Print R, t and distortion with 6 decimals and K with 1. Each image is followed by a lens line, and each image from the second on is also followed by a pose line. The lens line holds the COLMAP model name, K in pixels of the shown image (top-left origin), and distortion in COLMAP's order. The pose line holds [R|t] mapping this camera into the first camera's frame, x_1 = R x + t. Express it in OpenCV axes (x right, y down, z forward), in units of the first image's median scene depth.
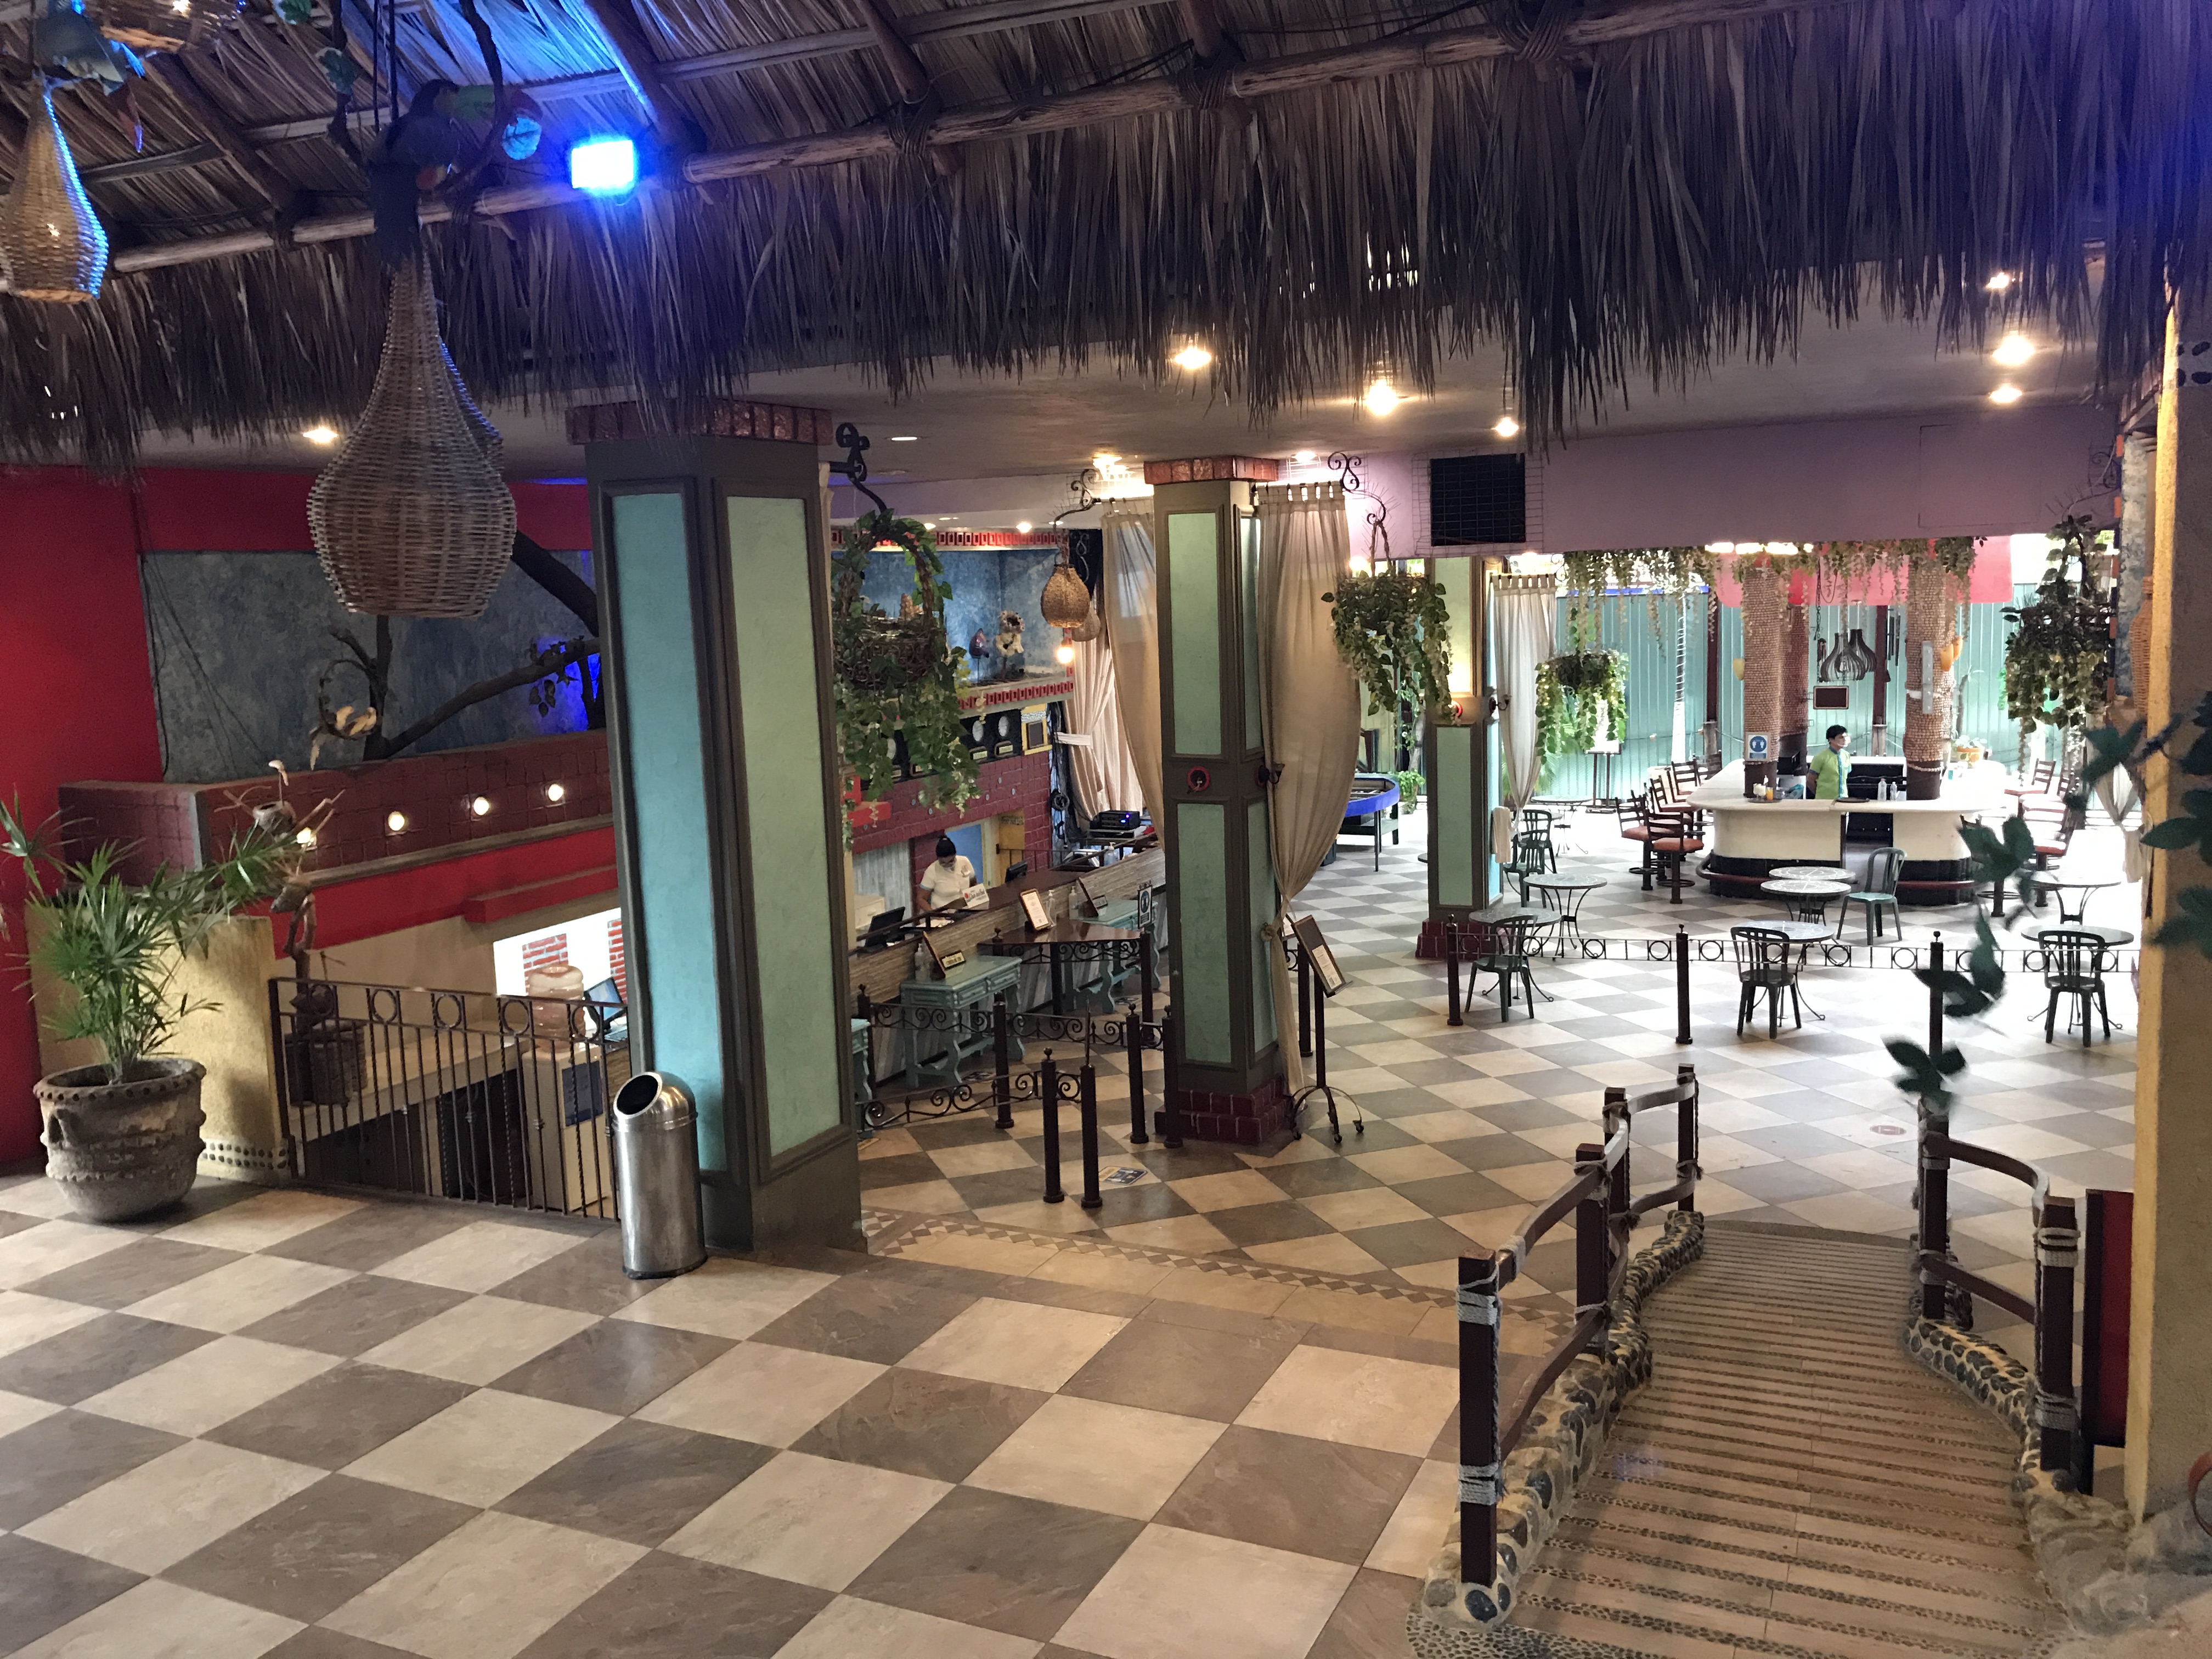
lens RADIAL K [[1843.2, 0, 1110.0], [0, 1843.2, 823.2], [0, 0, 1]] dist [0.016952, -0.014552]
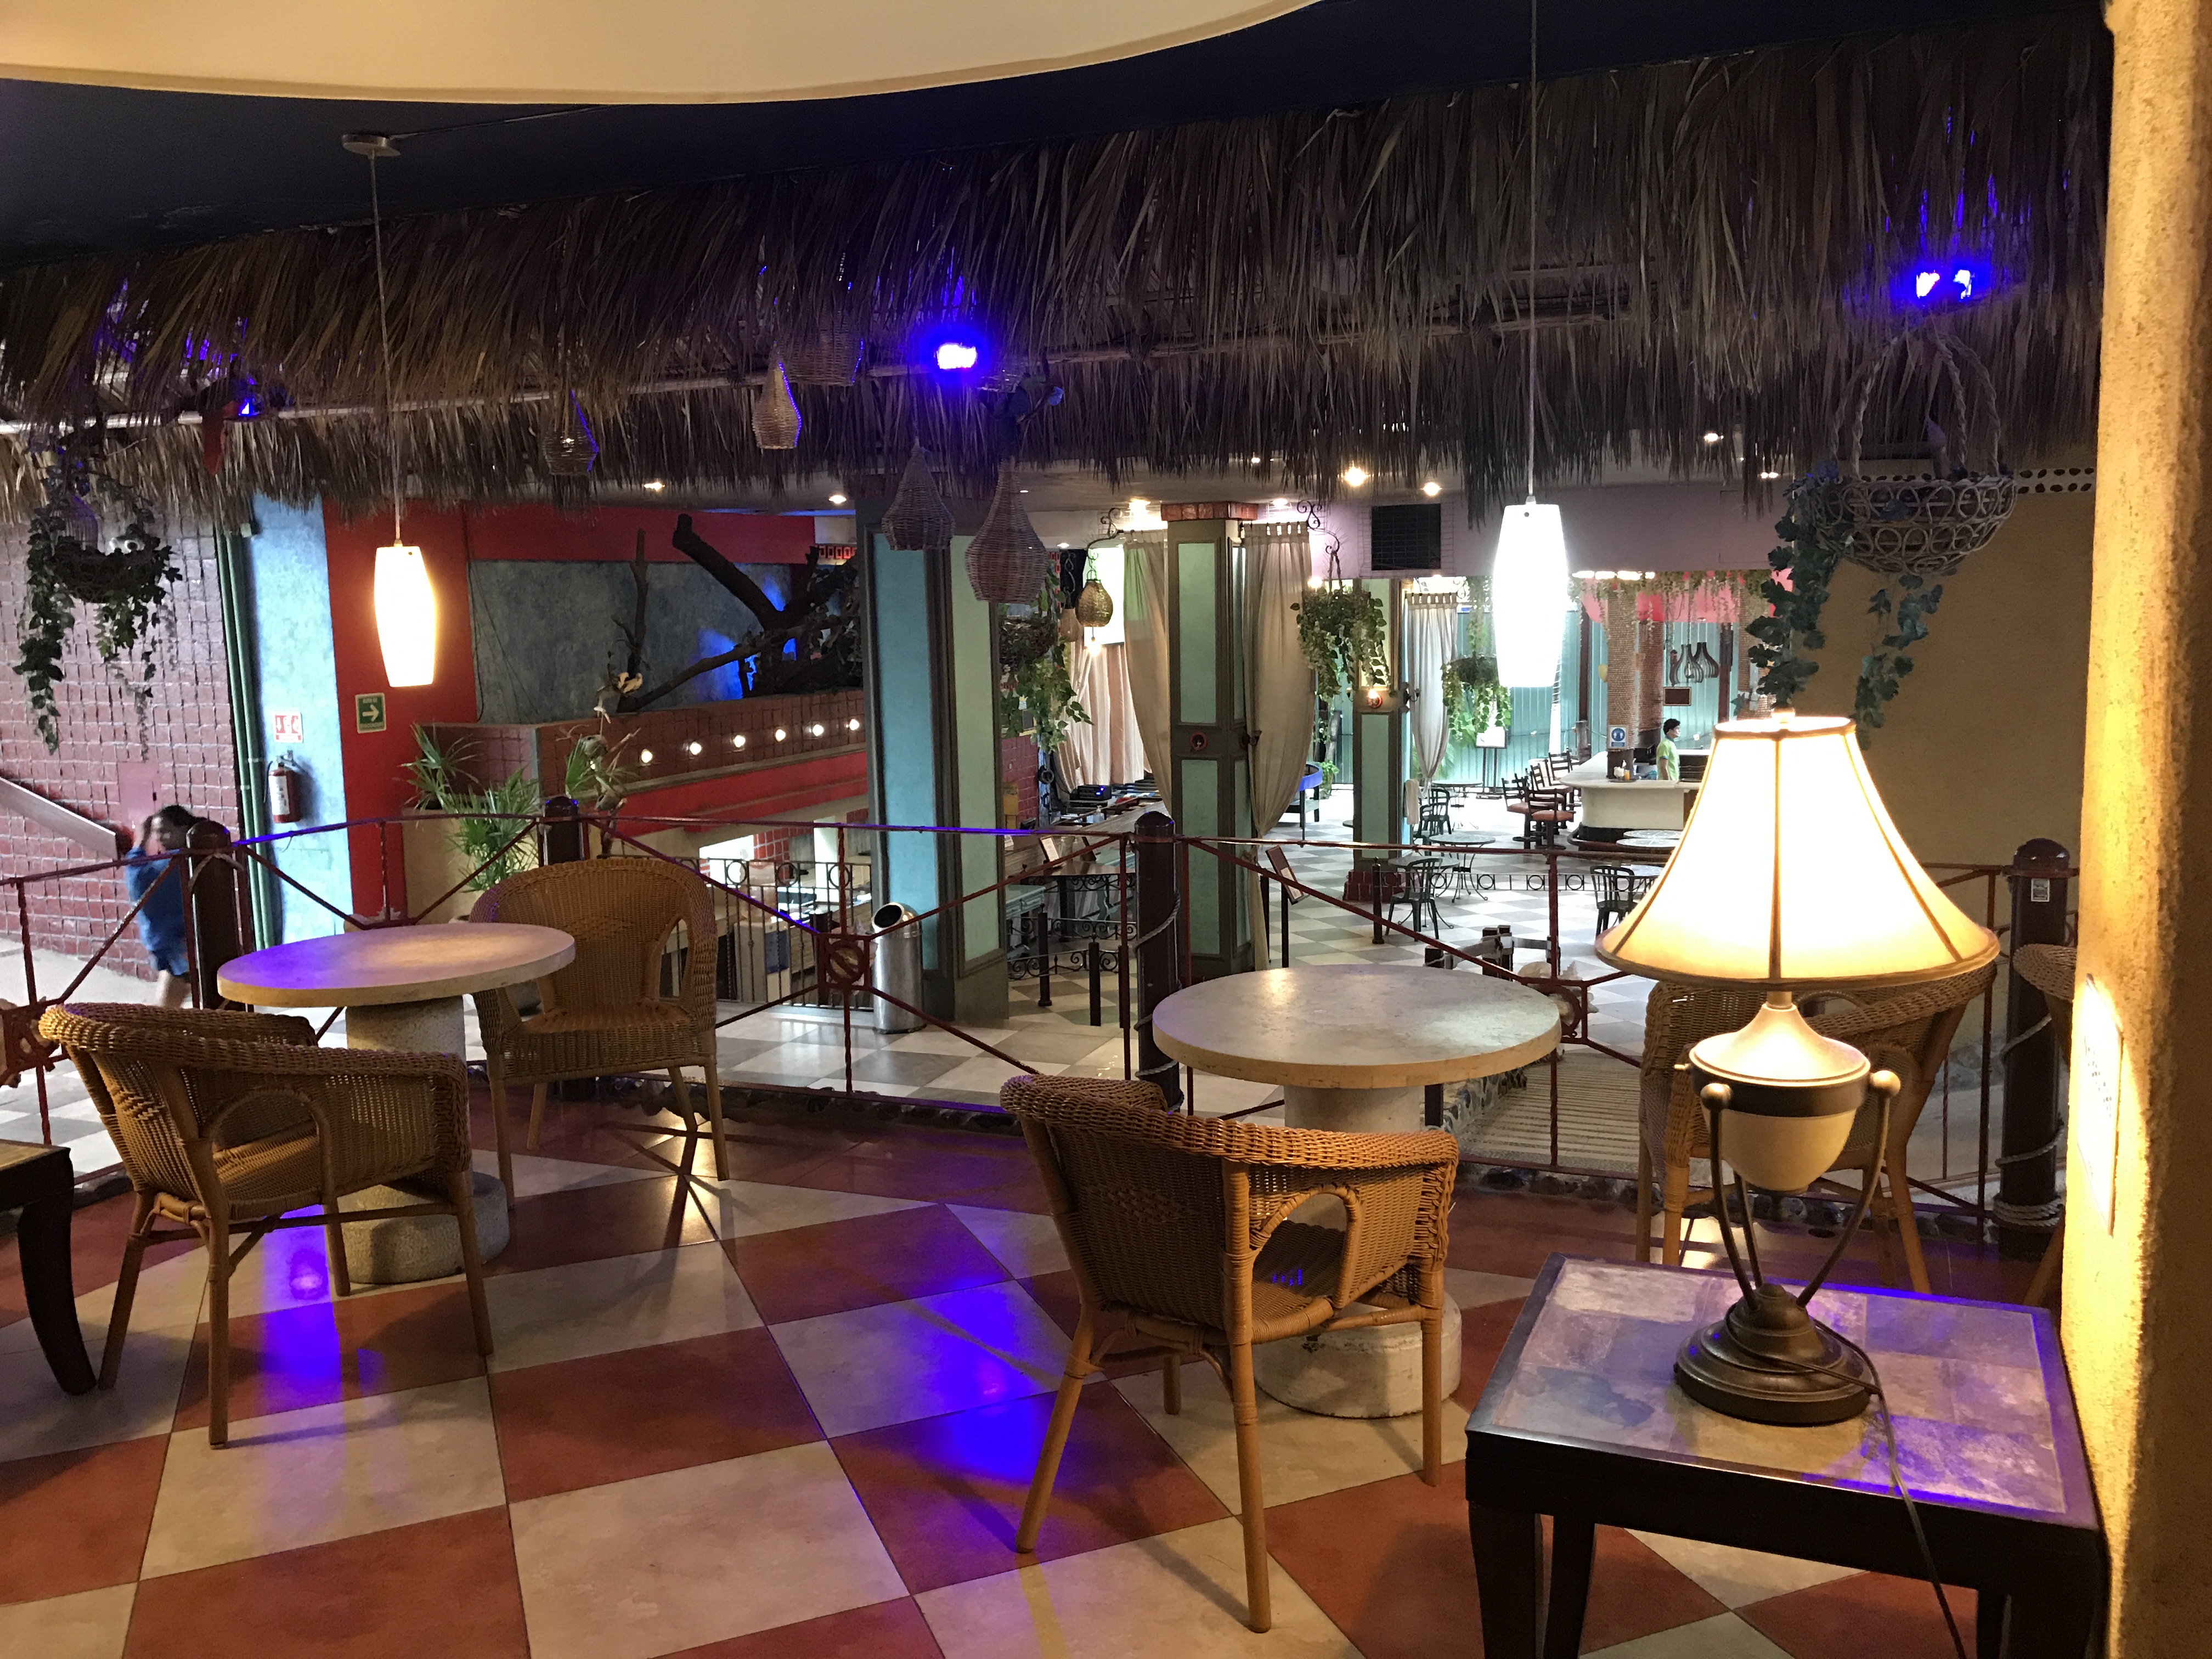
lens RADIAL K [[1843.2, 0, 1103.8], [0, 1843.2, 830.3], [0, 0, 1]] dist [0.016952, -0.014552]
pose [[0.998376, 0.008804, 0.056278, -0.079389], [-0.008641, 0.999958, -0.003131, 0.038068], [-0.056303, 0.002640, 0.998410, -0.278762]]
